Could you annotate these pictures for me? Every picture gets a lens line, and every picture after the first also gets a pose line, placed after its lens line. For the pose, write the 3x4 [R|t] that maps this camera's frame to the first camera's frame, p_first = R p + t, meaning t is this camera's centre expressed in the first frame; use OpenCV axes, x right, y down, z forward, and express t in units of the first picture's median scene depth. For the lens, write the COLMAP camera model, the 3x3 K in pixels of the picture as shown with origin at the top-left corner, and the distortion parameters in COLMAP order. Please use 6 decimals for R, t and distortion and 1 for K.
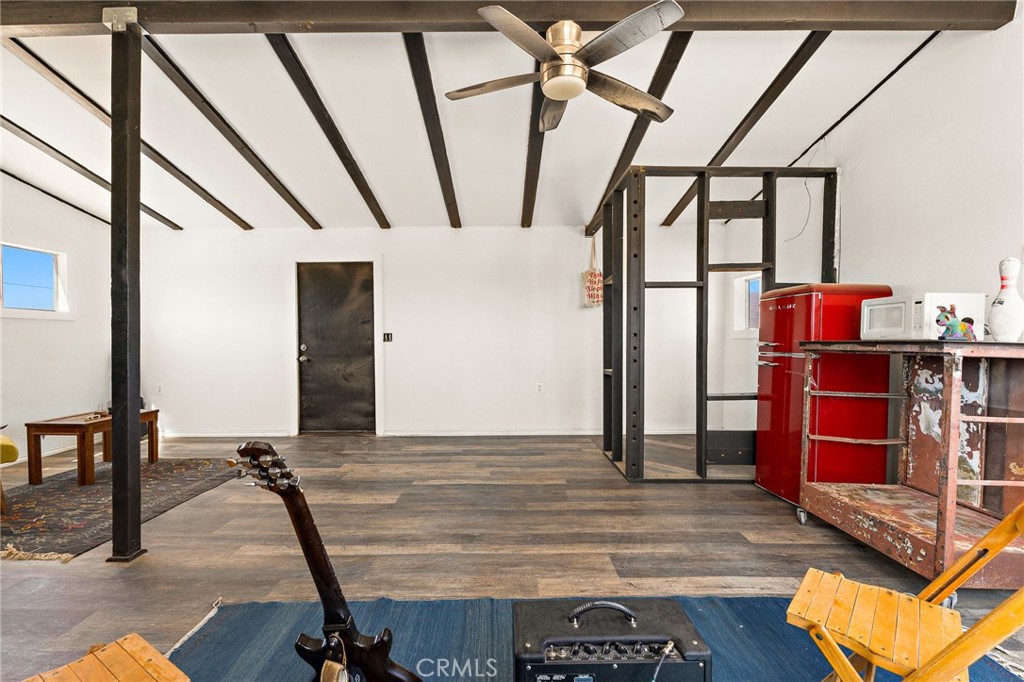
lens RADIAL K [[462.6, 0, 492.8], [0, 462.6, 348.4], [0, 0, 1]] dist [-0.001752, 0.000958]
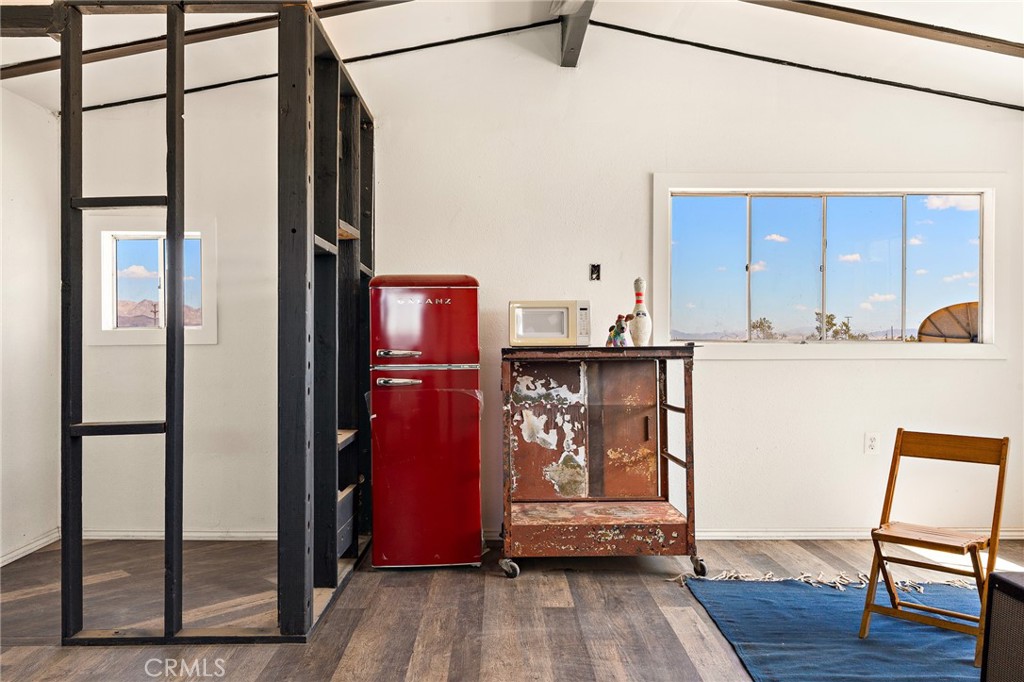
lens RADIAL K [[805.3, 0, 503.8], [0, 805.3, 342.4], [0, 0, 1]] dist [0.003950, 0.010411]
pose [[-0.035271, -0.000145, 0.999378, -0.824449], [0.024597, 0.999697, 0.001014, -0.030715], [-0.999075, 0.024617, -0.035257, 1.201270]]
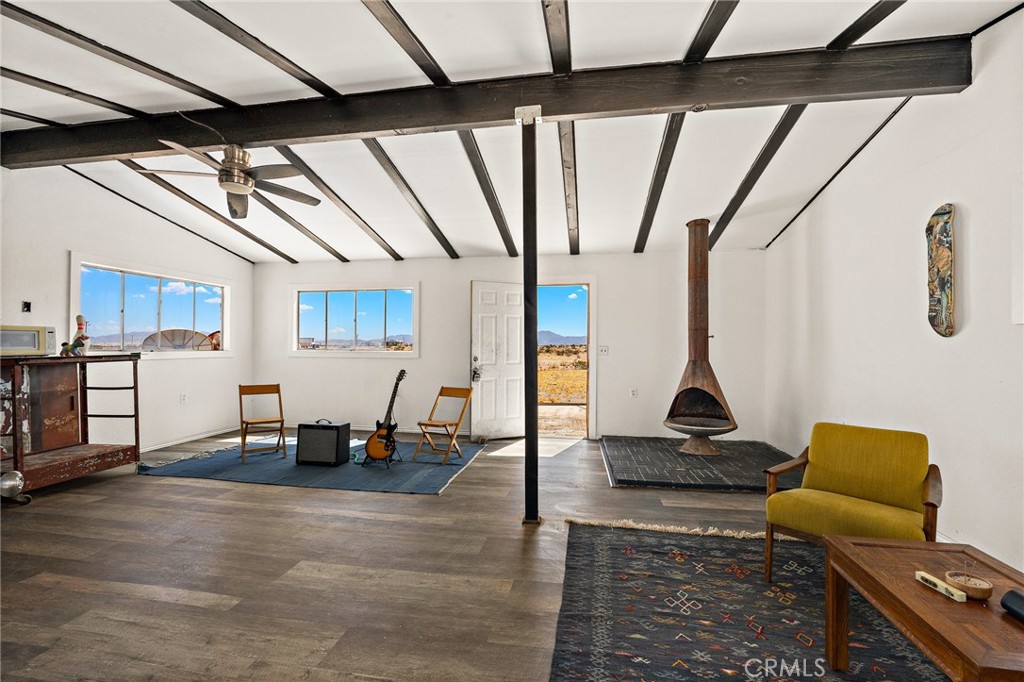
lens RADIAL K [[462.6, 0, 512.5], [0, 462.6, 343.8], [0, 0, 1]] dist [-0.001752, 0.000958]
pose [[-0.989556, -0.001574, 0.144143, -0.930527], [0.001157, 0.999821, 0.018862, -0.084614], [-0.144147, 0.018831, -0.989377, 2.329627]]
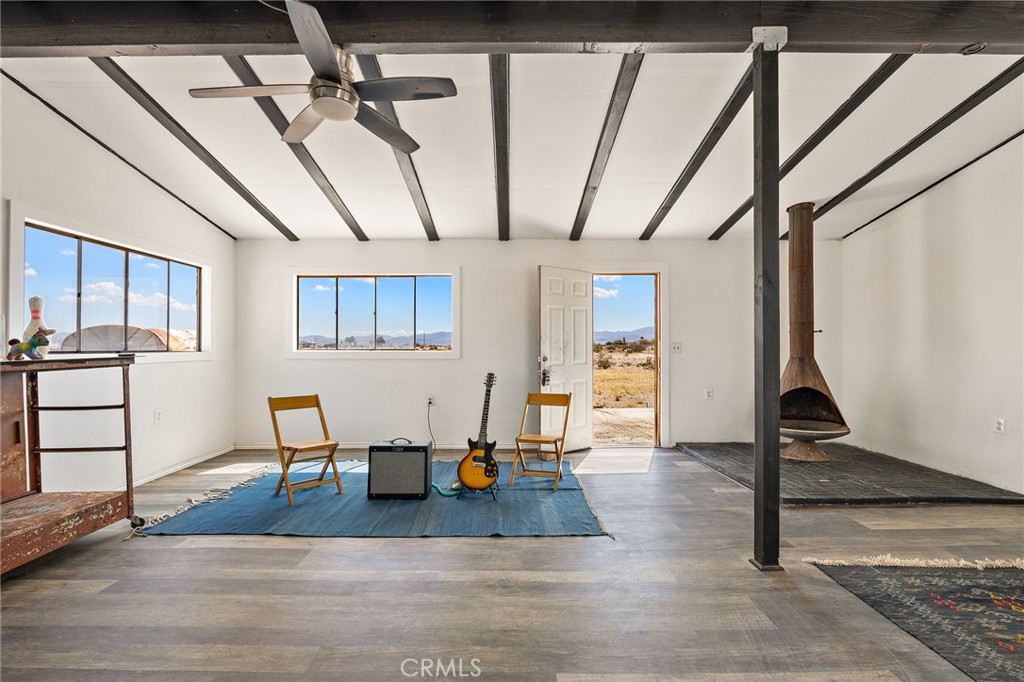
lens RADIAL K [[462.6, 0, 512.6], [0, 462.6, 343.5], [0, 0, 1]] dist [-0.001752, 0.000958]
pose [[-0.999372, 0.003464, -0.035255, -0.195129], [0.002841, 0.999839, 0.017706, -0.064265], [0.035310, 0.017595, -0.999221, 2.013763]]
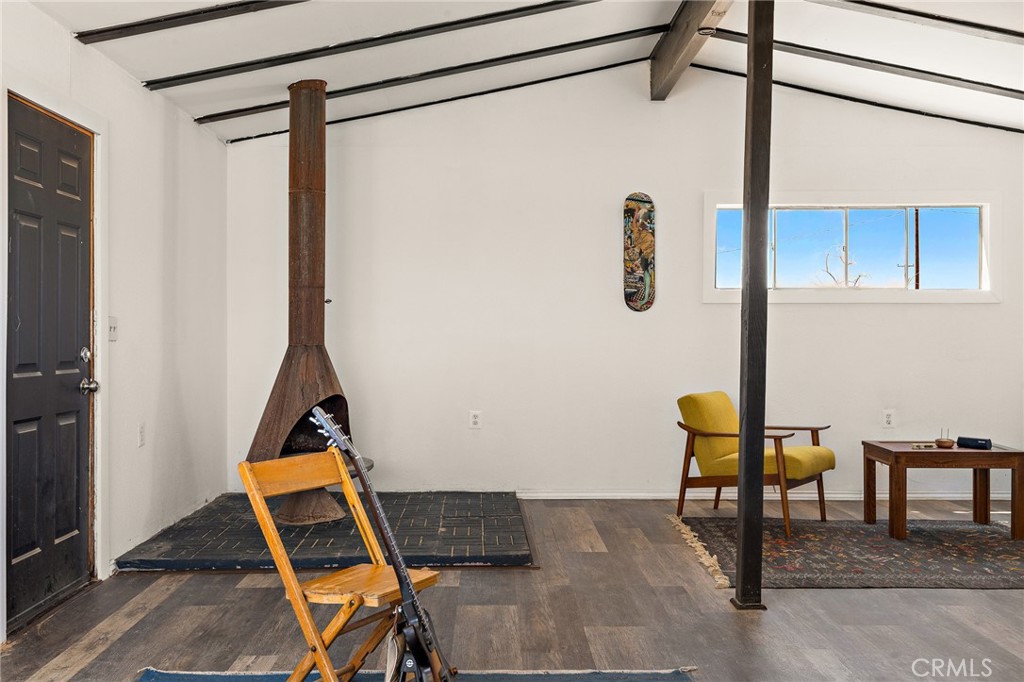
lens RADIAL K [[944.4, 0, 510.8], [0, 944.4, 340.8], [0, 0, 1]] dist [0.003720, 0.000000]
pose [[0.060129, 0.020003, -0.997990, 0.830151], [-0.020661, 0.999610, 0.018790, -0.036885], [0.997977, 0.019489, 0.060519, 0.474719]]
